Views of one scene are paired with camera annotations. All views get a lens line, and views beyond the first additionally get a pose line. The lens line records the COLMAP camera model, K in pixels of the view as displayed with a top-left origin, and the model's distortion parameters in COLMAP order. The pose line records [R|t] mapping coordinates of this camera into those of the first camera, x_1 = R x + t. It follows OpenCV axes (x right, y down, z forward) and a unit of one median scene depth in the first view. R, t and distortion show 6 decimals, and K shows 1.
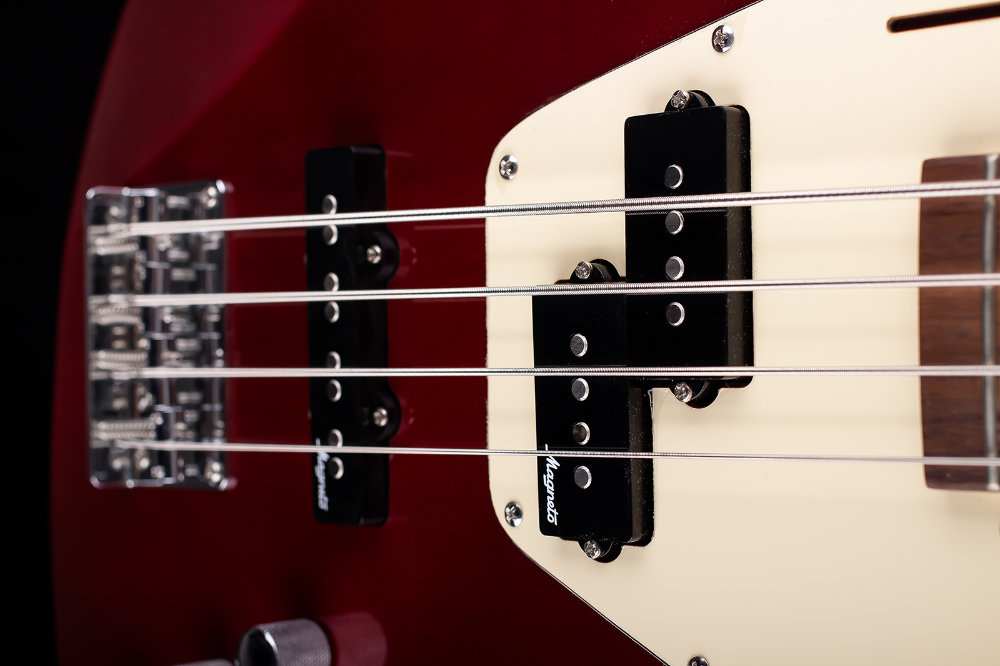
lens RADIAL K [[1398.1, 0, 500.0], [0, 1398.1, 333.0], [0, 0, 1]] dist [-0.130047, 0.008700]
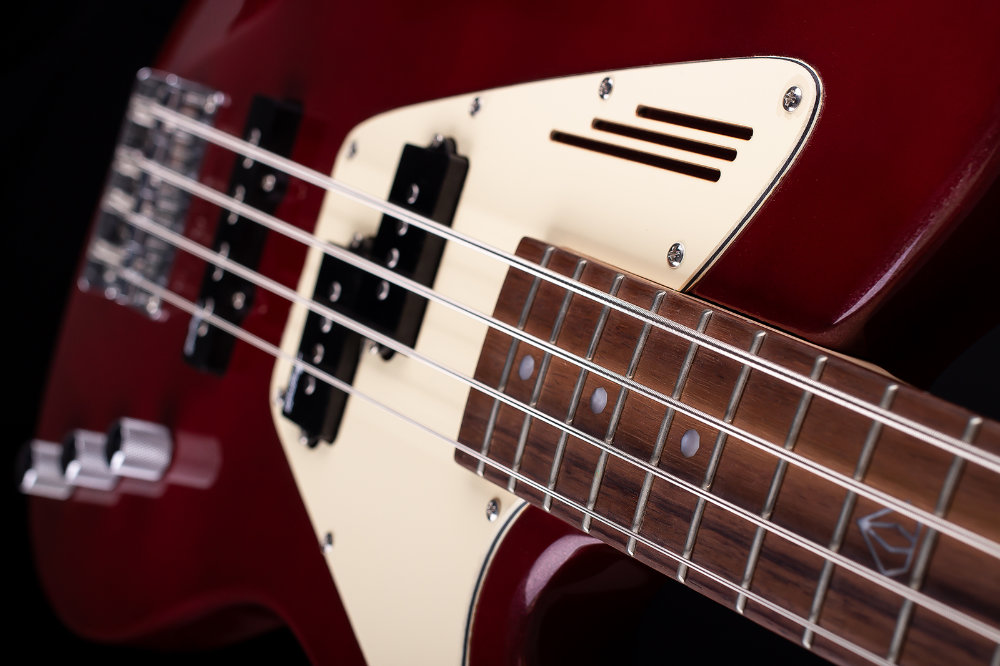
lens RADIAL K [[1398.1, 0, 500.0], [0, 1398.1, 333.0], [0, 0, 1]] dist [-0.130047, 0.008700]
pose [[0.933670, 0.296326, -0.201124, 0.465338], [-0.275841, 0.953190, 0.123859, -0.158584], [0.228412, -0.060165, 0.971704, -0.286571]]
